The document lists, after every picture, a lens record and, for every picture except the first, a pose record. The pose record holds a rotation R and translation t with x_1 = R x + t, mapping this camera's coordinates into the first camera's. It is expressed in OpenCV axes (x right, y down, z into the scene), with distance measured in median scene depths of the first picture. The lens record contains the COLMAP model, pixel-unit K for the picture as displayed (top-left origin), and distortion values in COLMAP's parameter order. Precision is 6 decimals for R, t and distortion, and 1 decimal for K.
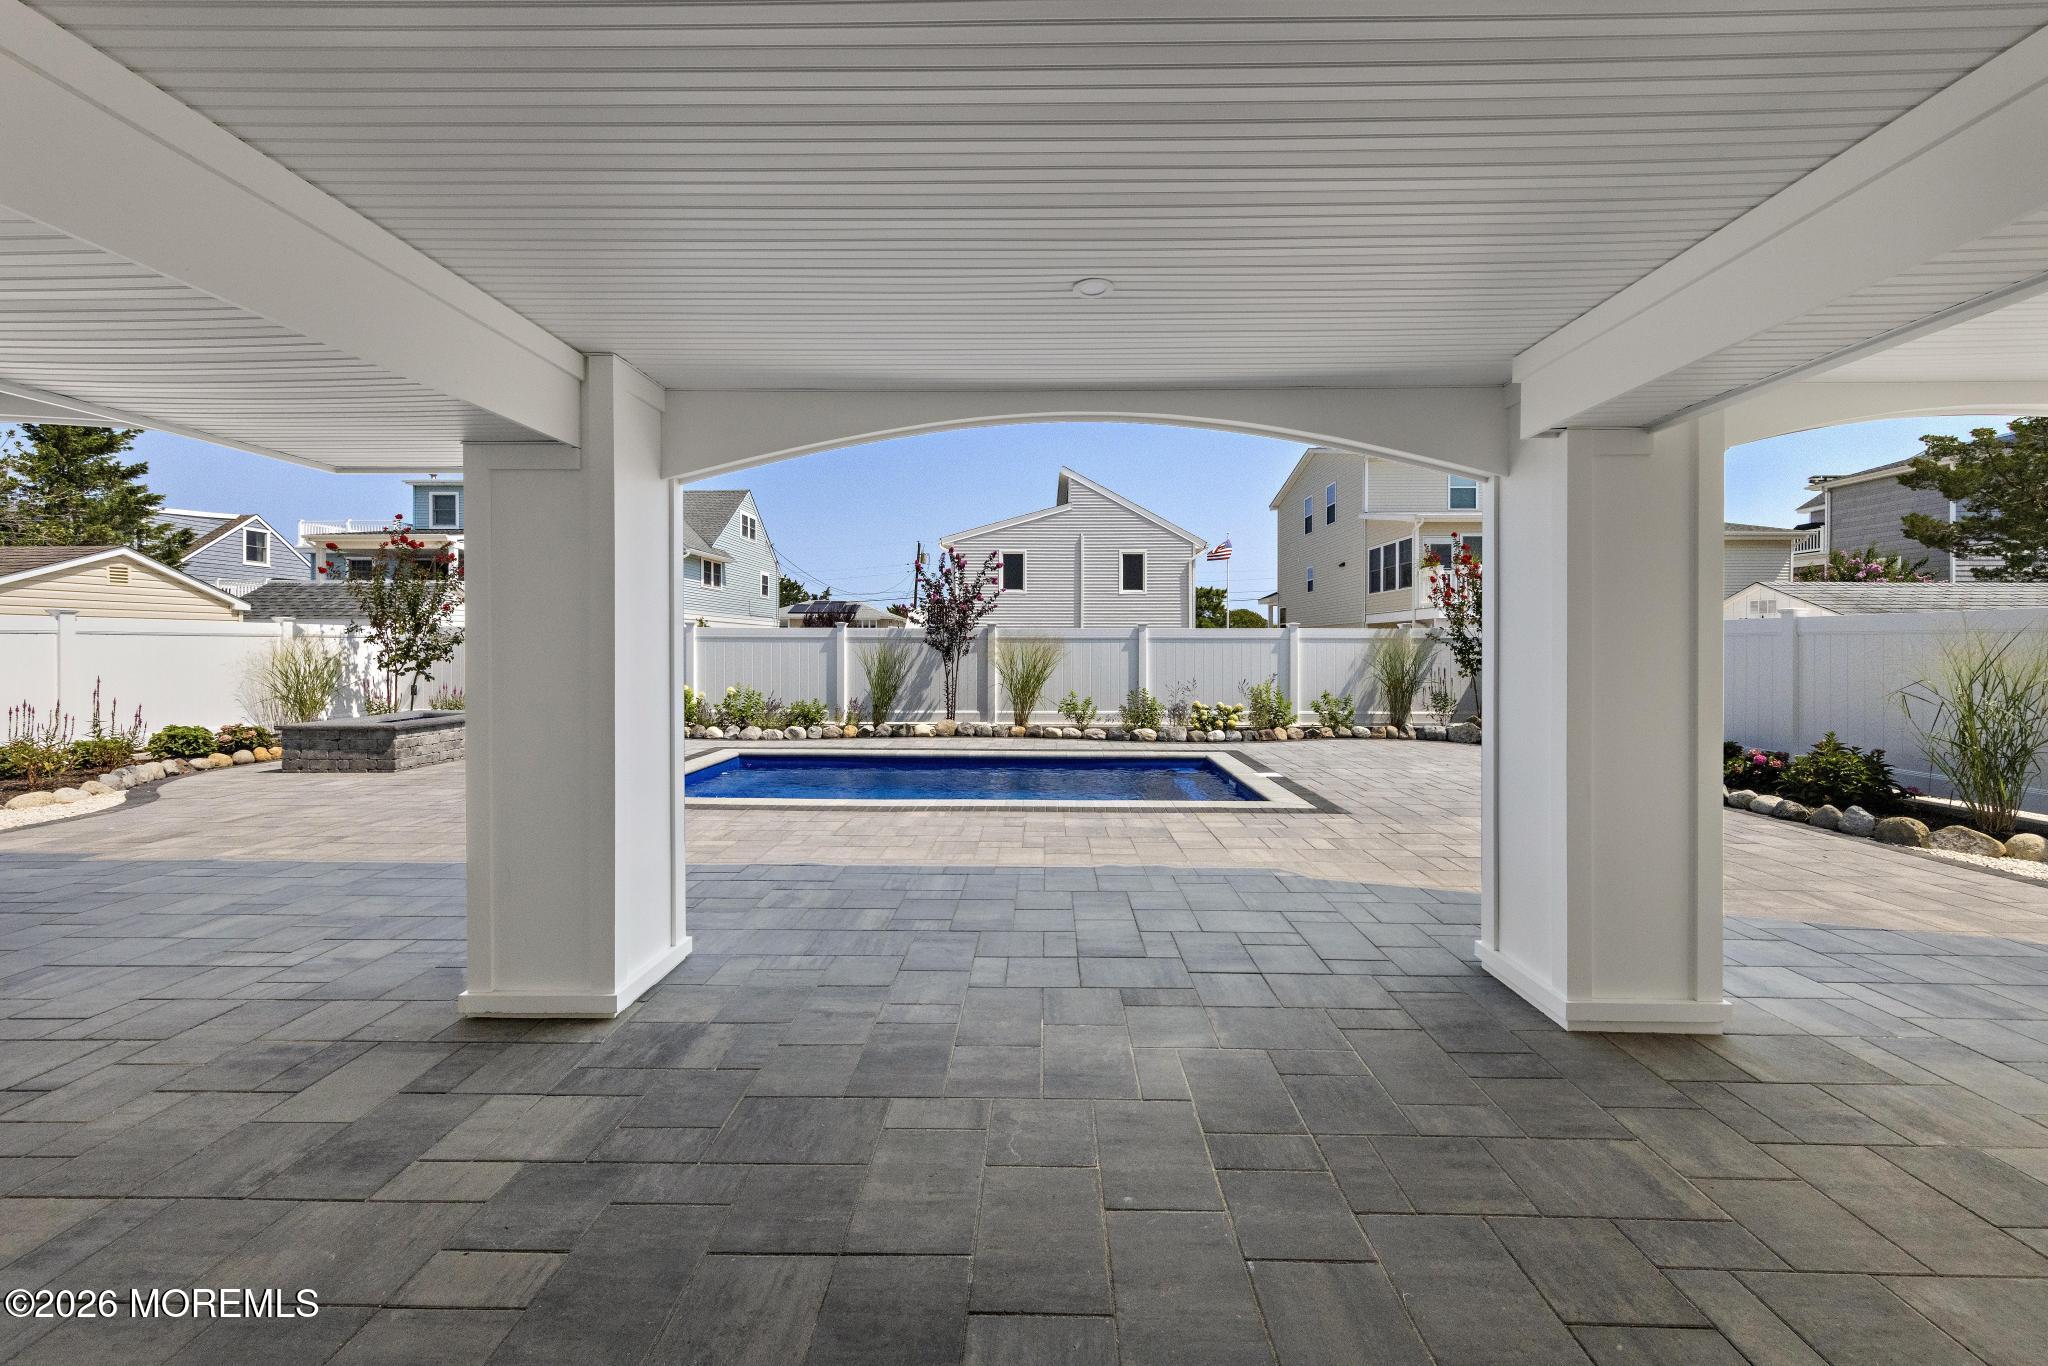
lens RADIAL K [[774.4, 0, 1041.6], [0, 774.4, 642.4], [0, 0, 1]] dist [0.007649, -0.001394]
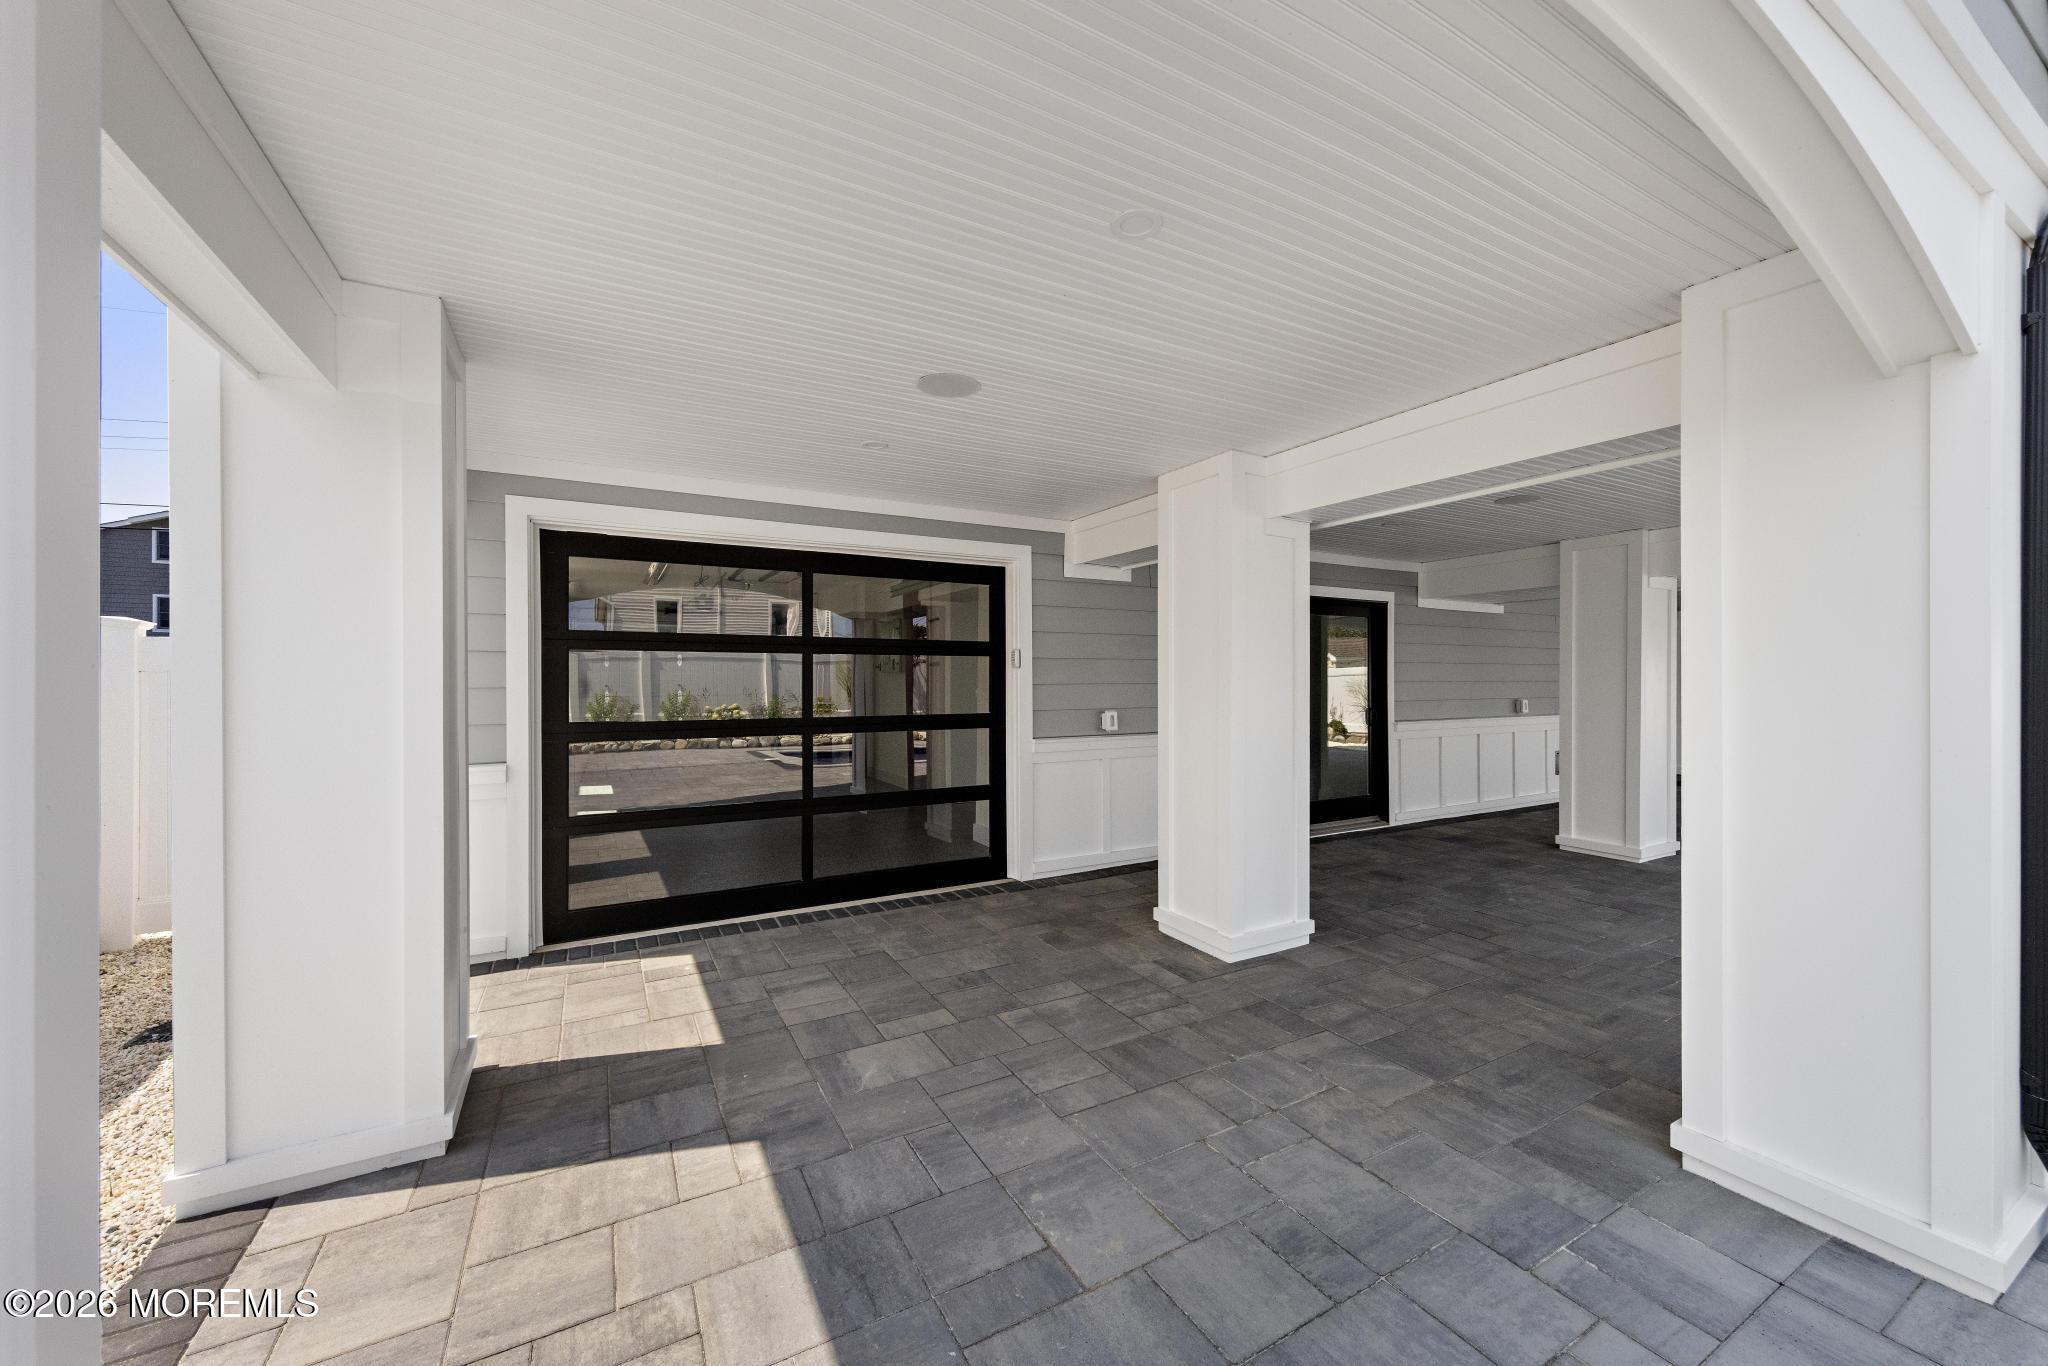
lens RADIAL K [[774.4, 0, 1025.4], [0, 774.4, 680.9], [0, 0, 1]] dist [0.007649, -0.001394]
pose [[-0.868609, 0.001866, -0.495494, 0.441368], [0.000653, 0.999996, 0.002620, 0.002530], [0.495497, 0.001952, -0.868608, 0.325055]]
